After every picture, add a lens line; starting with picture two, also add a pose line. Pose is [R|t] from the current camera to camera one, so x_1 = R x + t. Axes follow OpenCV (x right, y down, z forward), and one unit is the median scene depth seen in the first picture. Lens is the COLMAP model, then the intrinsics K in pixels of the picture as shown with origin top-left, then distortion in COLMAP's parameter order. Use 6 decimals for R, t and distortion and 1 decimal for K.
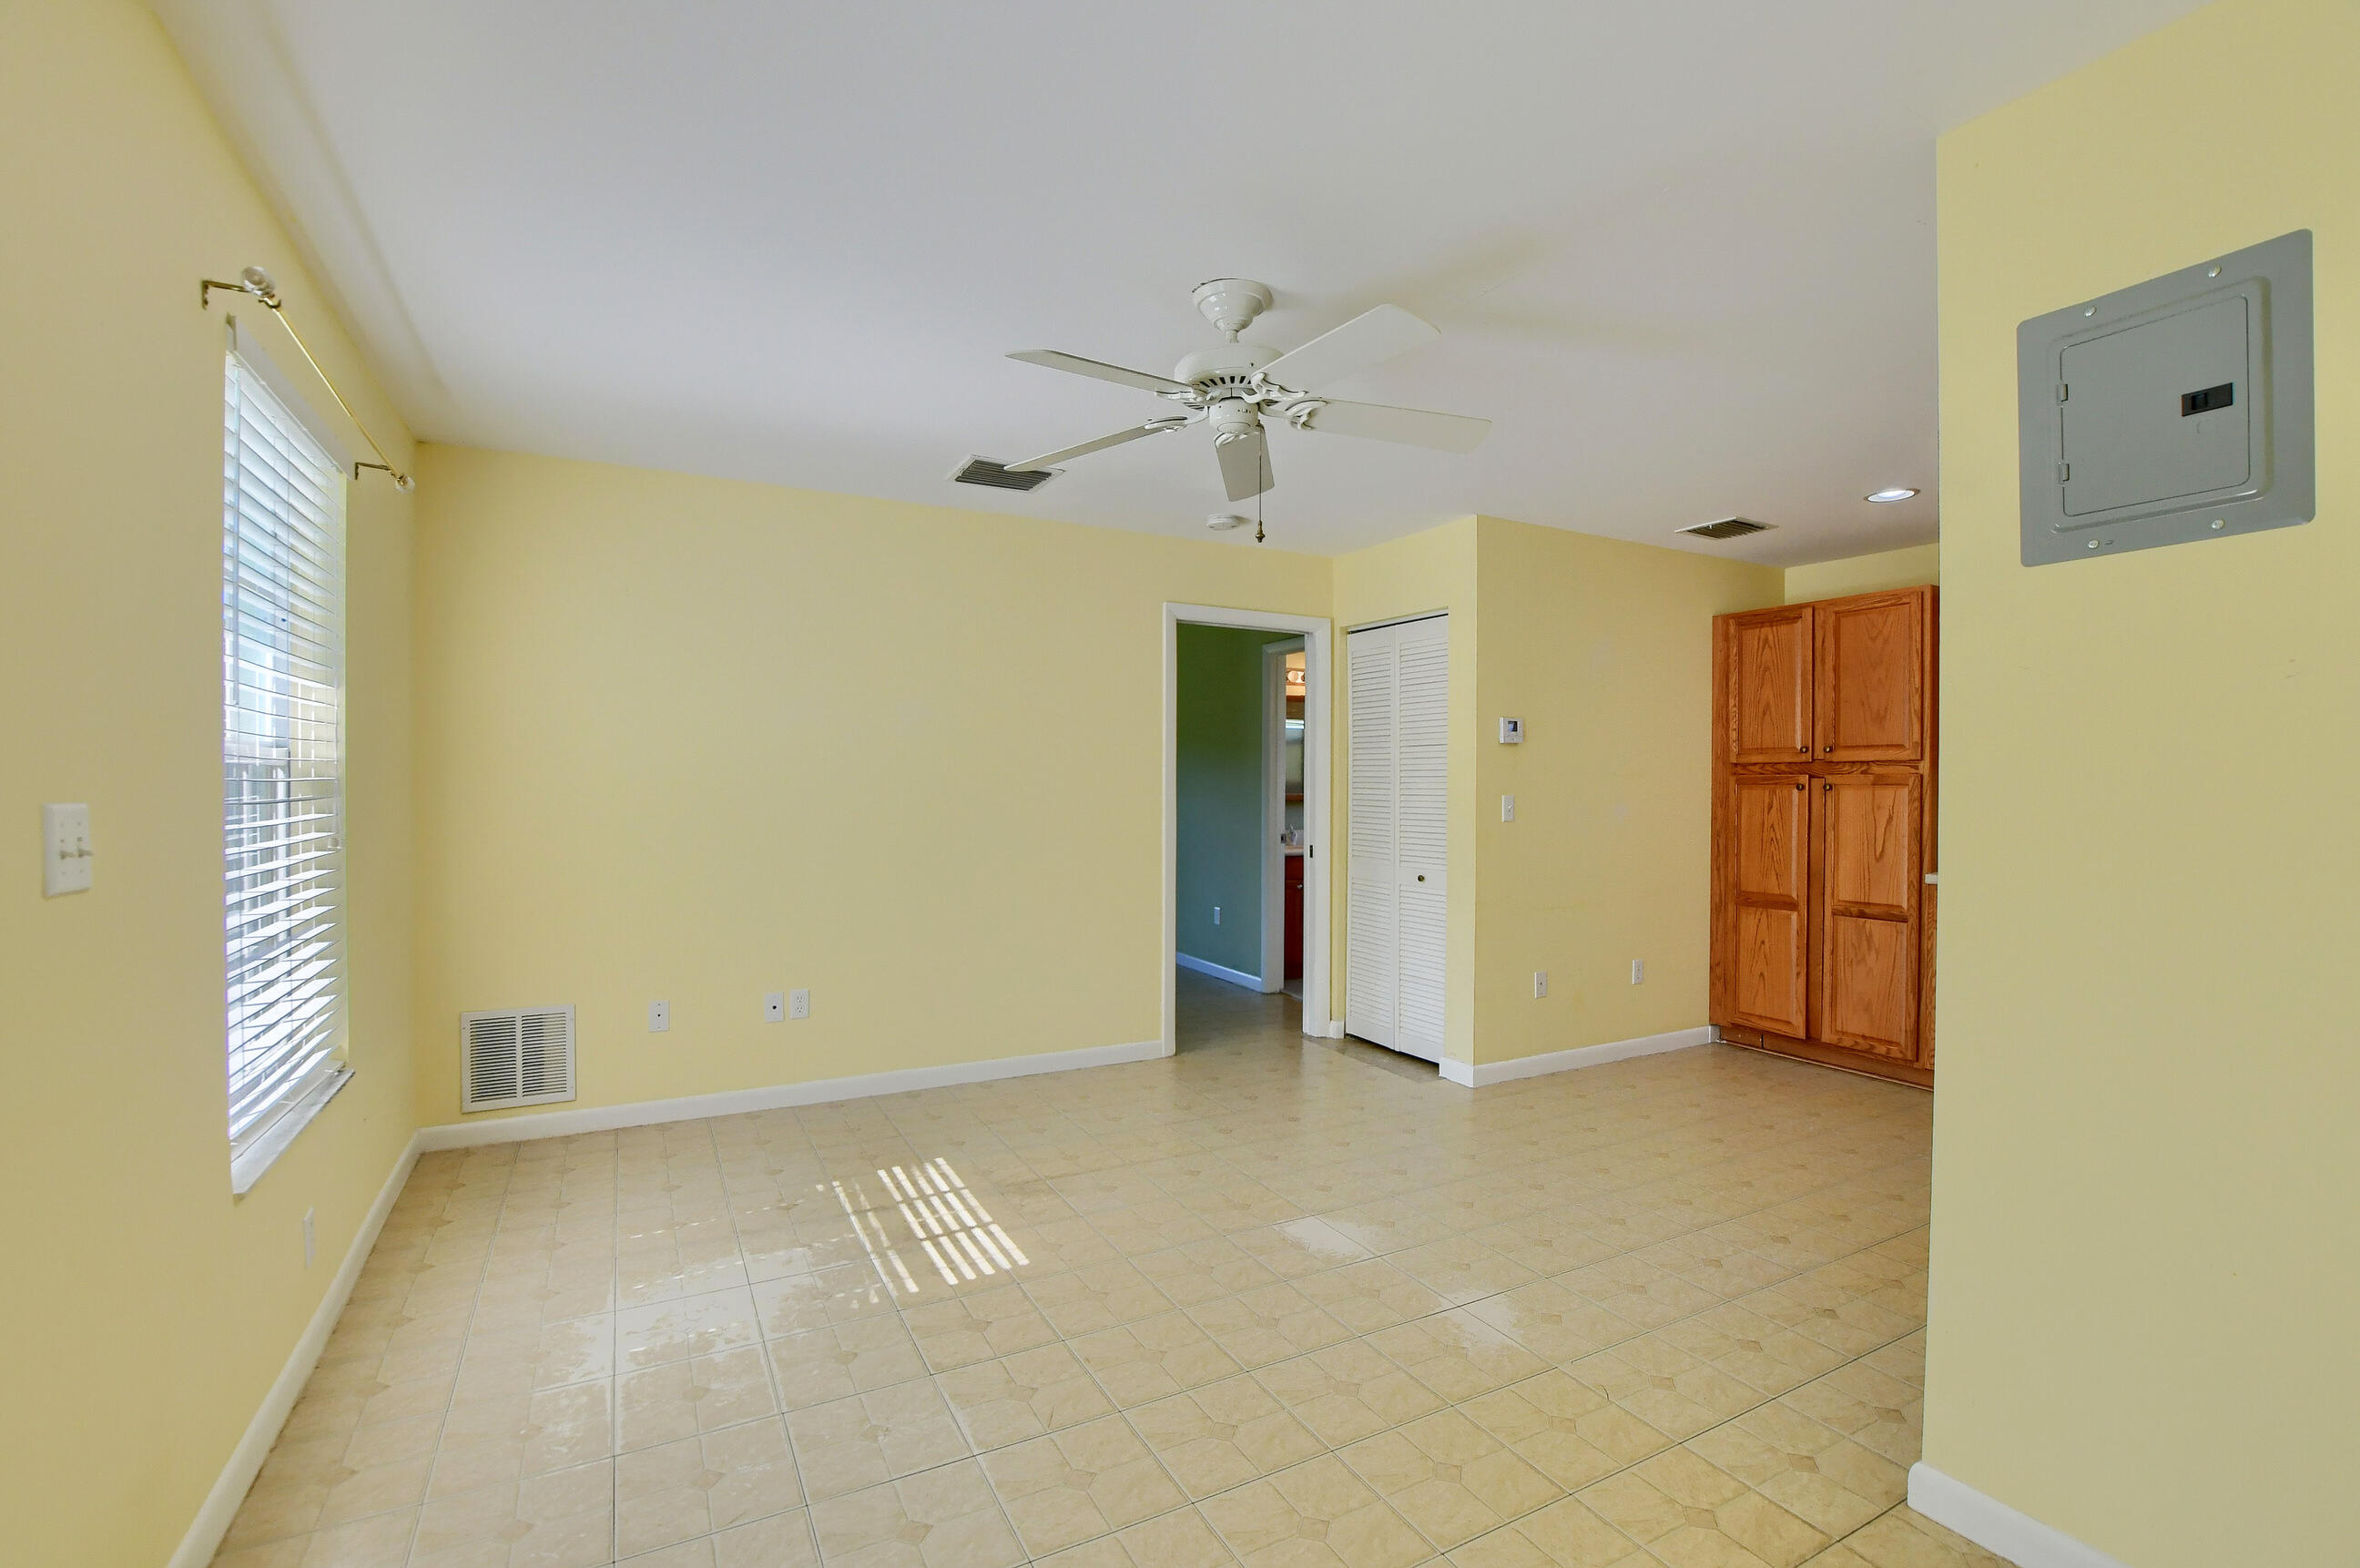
lens RADIAL K [[1036.3, 0, 1175.7], [0, 1036.3, 779.3], [0, 0, 1]] dist [-0.000686, -0.000261]
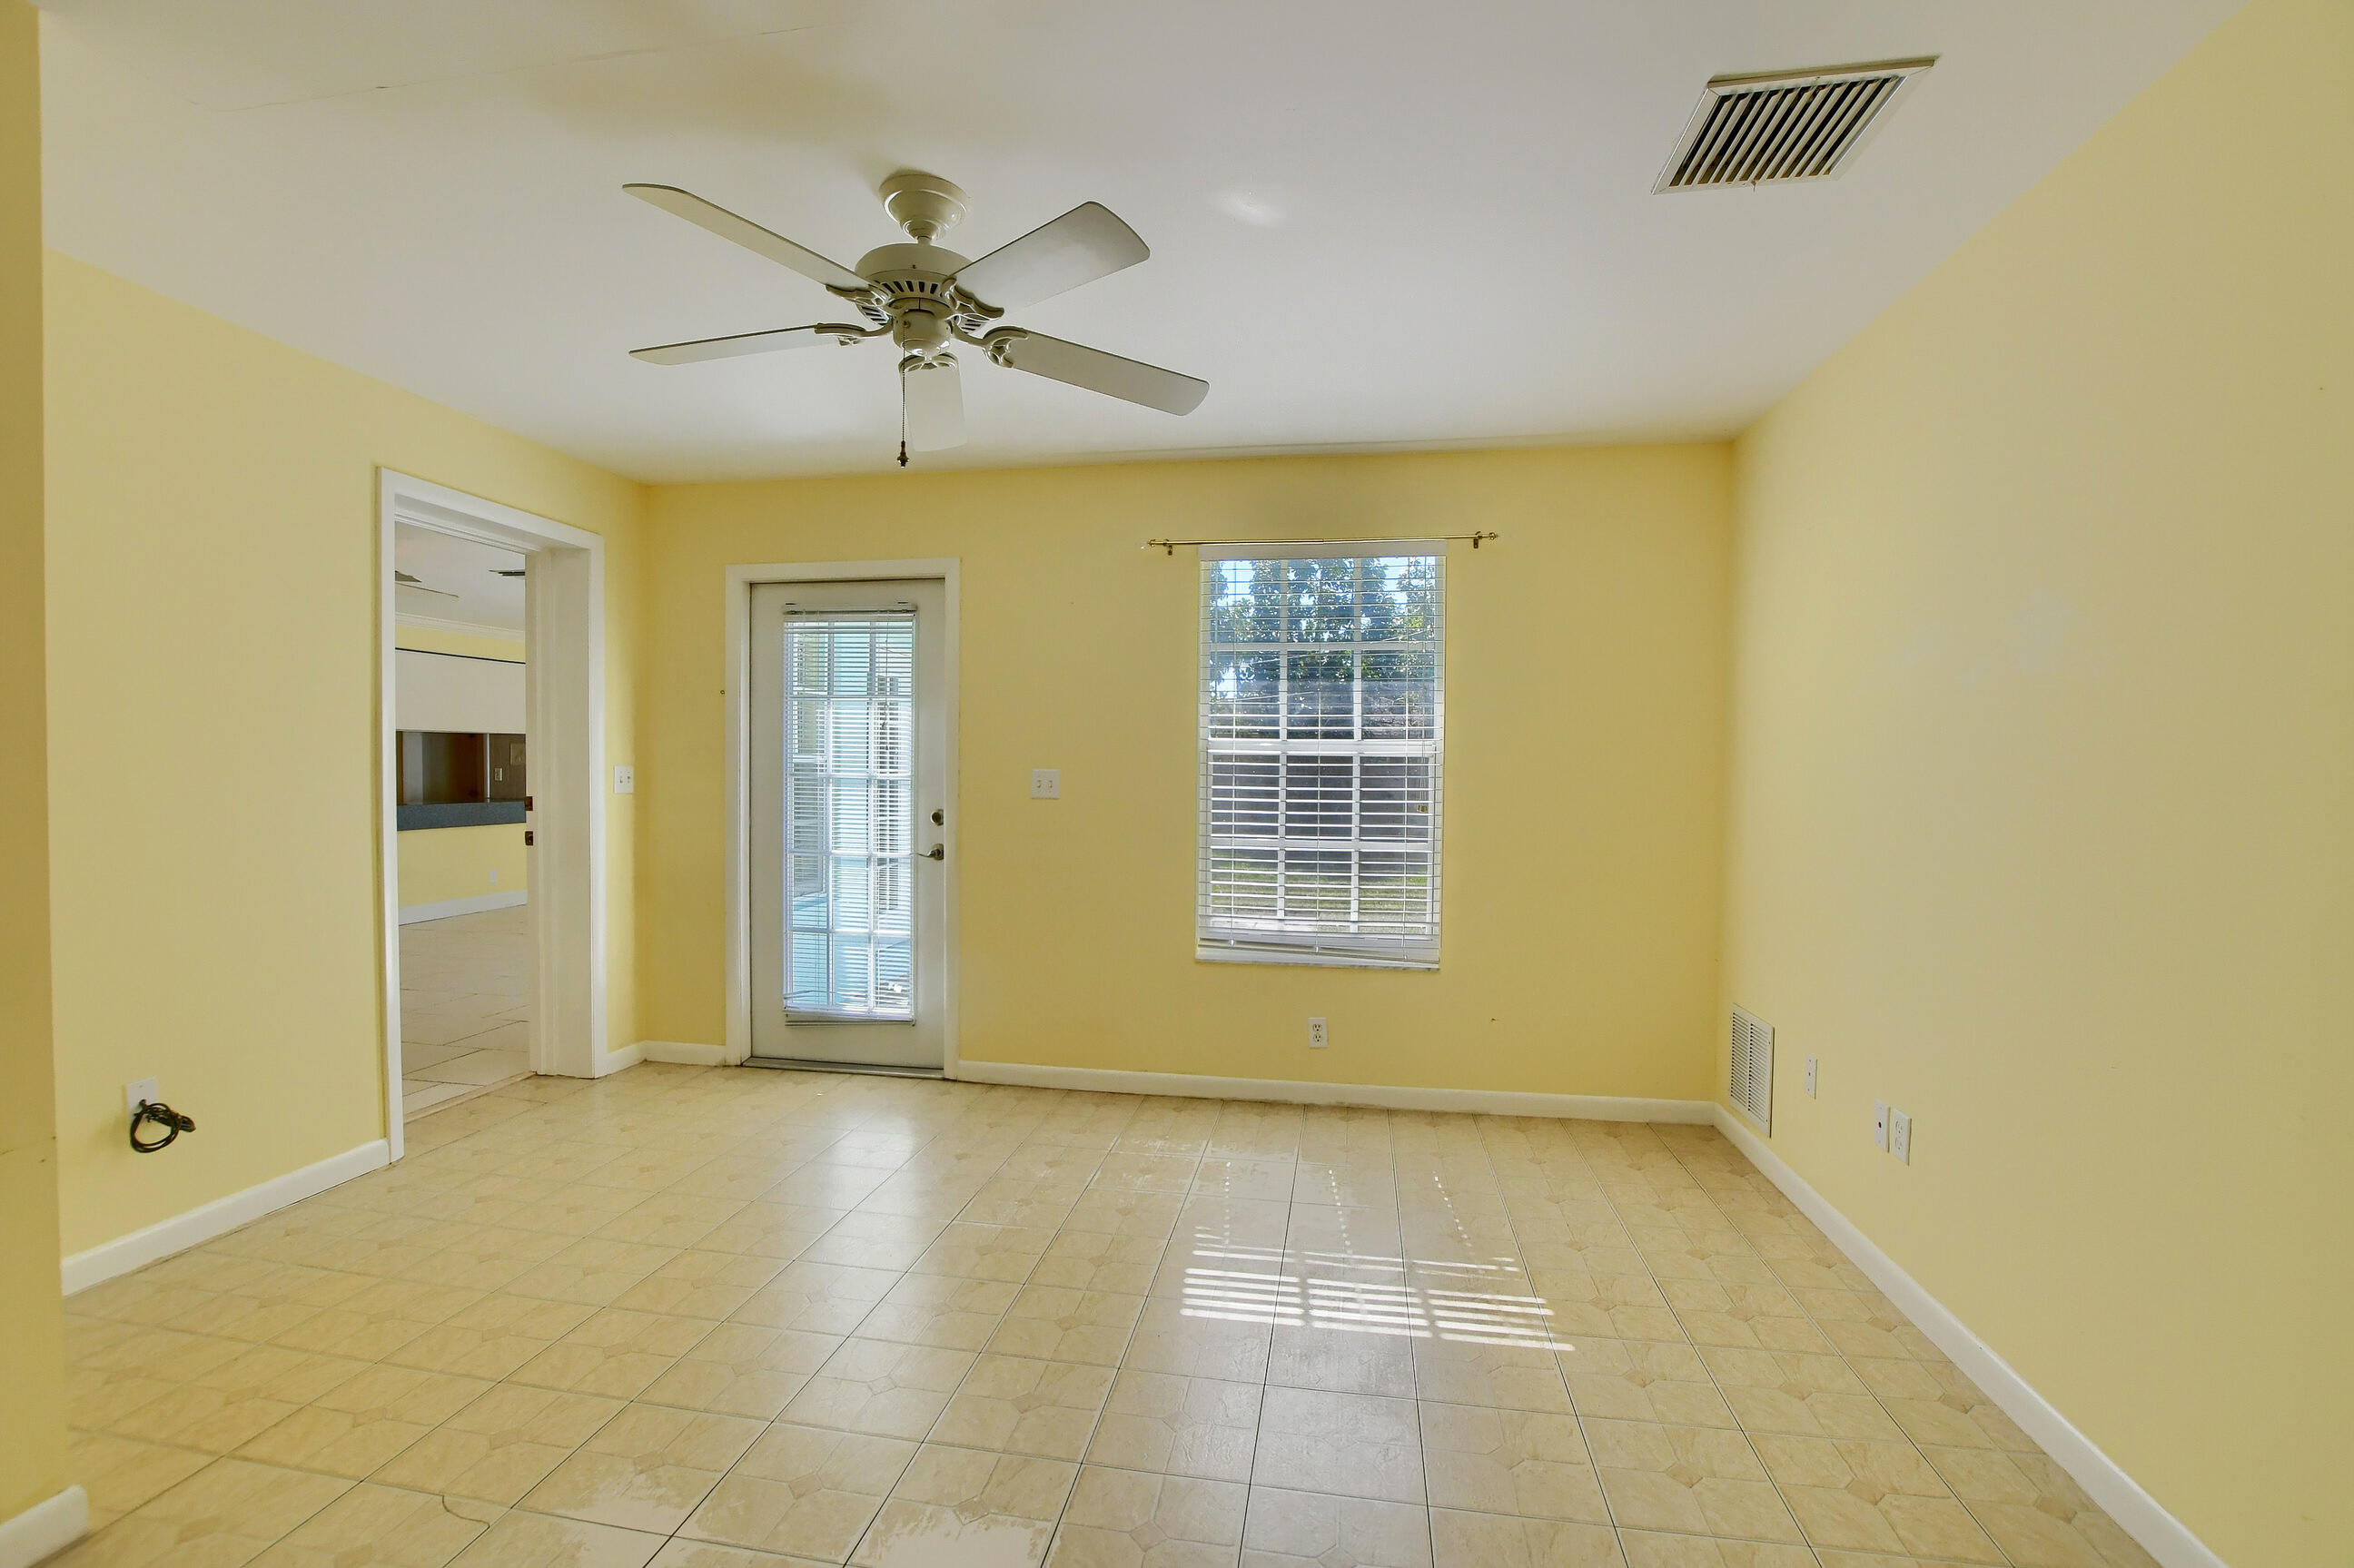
lens RADIAL K [[1033.5, 0, 1167.9], [0, 1033.5, 789.7], [0, 0, 1]] dist [-0.000686, -0.000261]
pose [[-0.616659, 0.007346, -0.787196, 0.527359], [-0.004368, 0.999909, 0.012752, 0.012876], [0.787219, 0.011302, -0.616571, 1.464185]]
